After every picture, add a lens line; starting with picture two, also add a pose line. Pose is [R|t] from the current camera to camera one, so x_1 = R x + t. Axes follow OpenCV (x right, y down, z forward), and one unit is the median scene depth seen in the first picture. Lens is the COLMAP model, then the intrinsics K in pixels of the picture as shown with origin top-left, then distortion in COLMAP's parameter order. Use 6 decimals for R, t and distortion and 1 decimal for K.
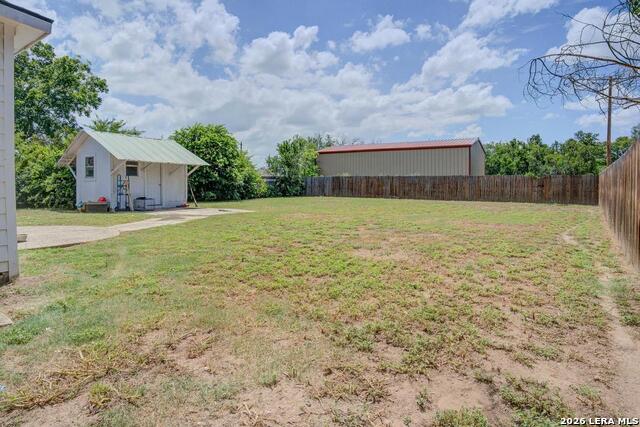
lens RADIAL K [[378.3, 0, 309.0], [0, 378.3, 193.2], [0, 0, 1]] dist [0.004164, 0.001083]
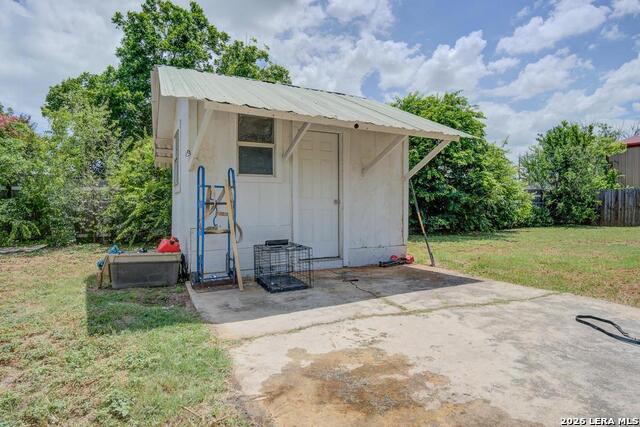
lens RADIAL K [[378.3, 0, 309.0], [0, 378.3, 193.2], [0, 0, 1]] dist [0.004164, 0.001083]
pose [[0.877575, -0.016609, -0.479152, -0.162375], [-0.010112, 0.998536, -0.053134, -0.007036], [0.479333, 0.051474, 0.876122, 0.446733]]
